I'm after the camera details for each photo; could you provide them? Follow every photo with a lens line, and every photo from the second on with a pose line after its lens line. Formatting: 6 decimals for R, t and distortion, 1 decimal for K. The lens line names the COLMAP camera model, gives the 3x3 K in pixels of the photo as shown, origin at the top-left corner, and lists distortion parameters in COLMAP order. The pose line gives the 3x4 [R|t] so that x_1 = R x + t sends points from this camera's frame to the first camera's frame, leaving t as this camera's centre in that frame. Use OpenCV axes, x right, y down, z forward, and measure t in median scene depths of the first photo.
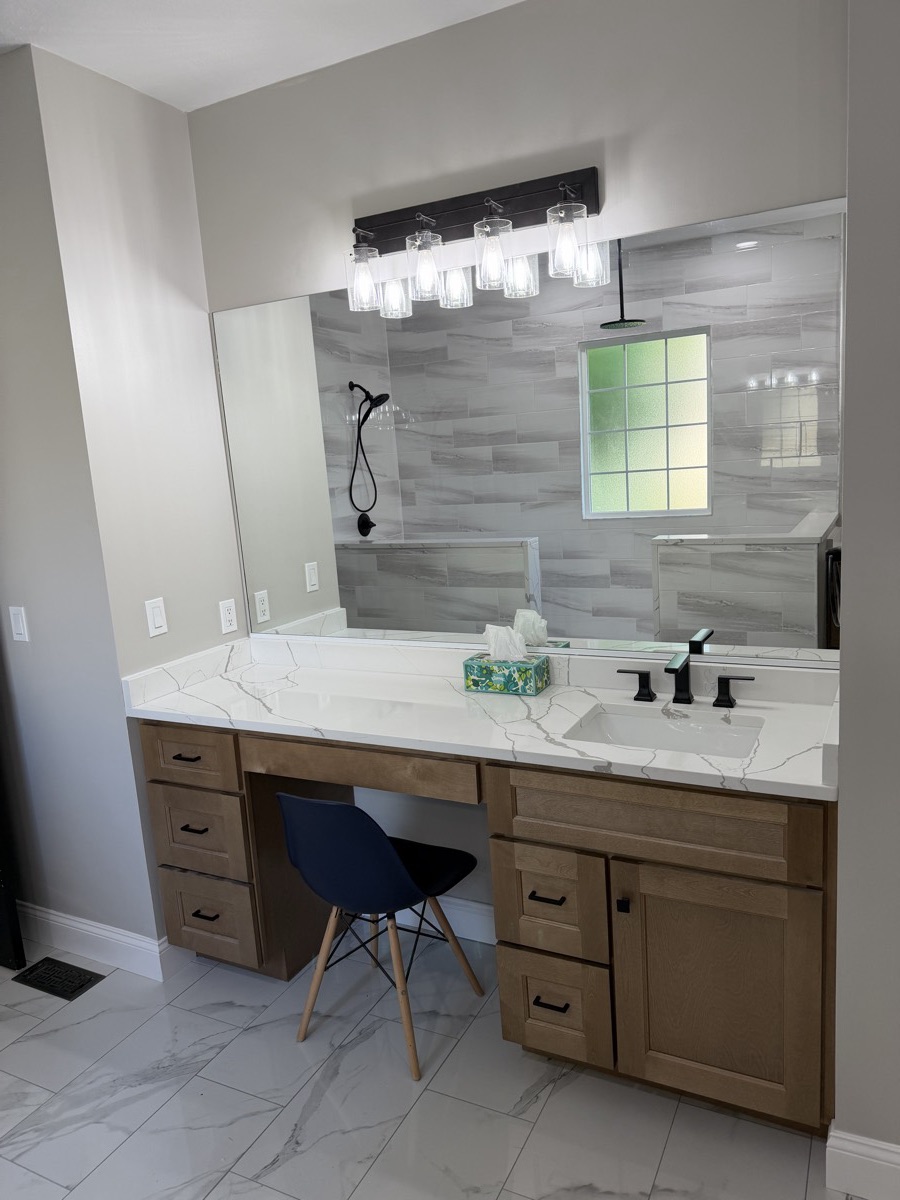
lens RADIAL K [[851.4, 0, 450.0], [0, 851.4, 600.0], [0, 0, 1]] dist [0.004199, 0.001326]
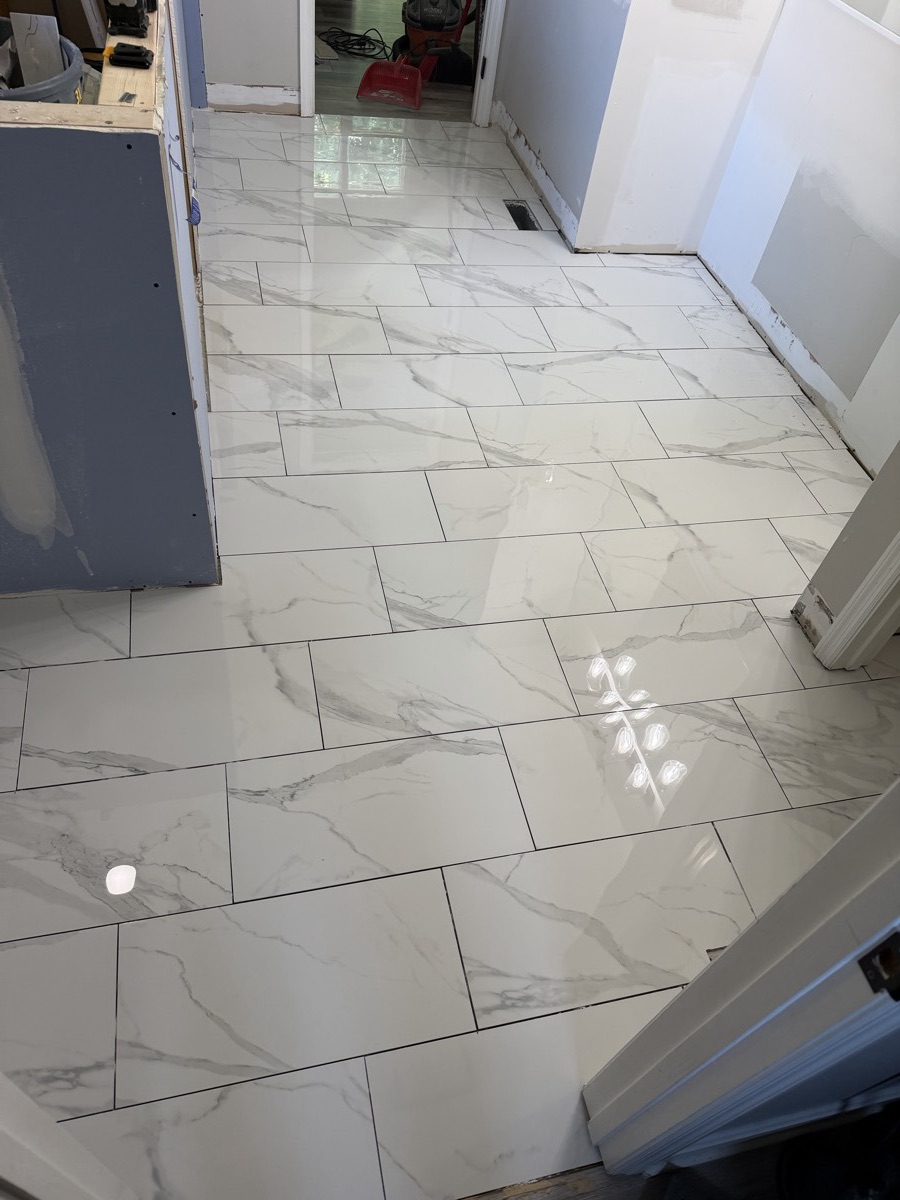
lens RADIAL K [[851.4, 0, 450.0], [0, 851.4, 600.0], [0, 0, 1]] dist [0.004199, 0.001326]
pose [[0.620523, 0.674449, -0.400088, 0.523071], [-0.292719, 0.672530, 0.679720, -0.027892], [0.727508, -0.304668, 0.614744, -0.105264]]
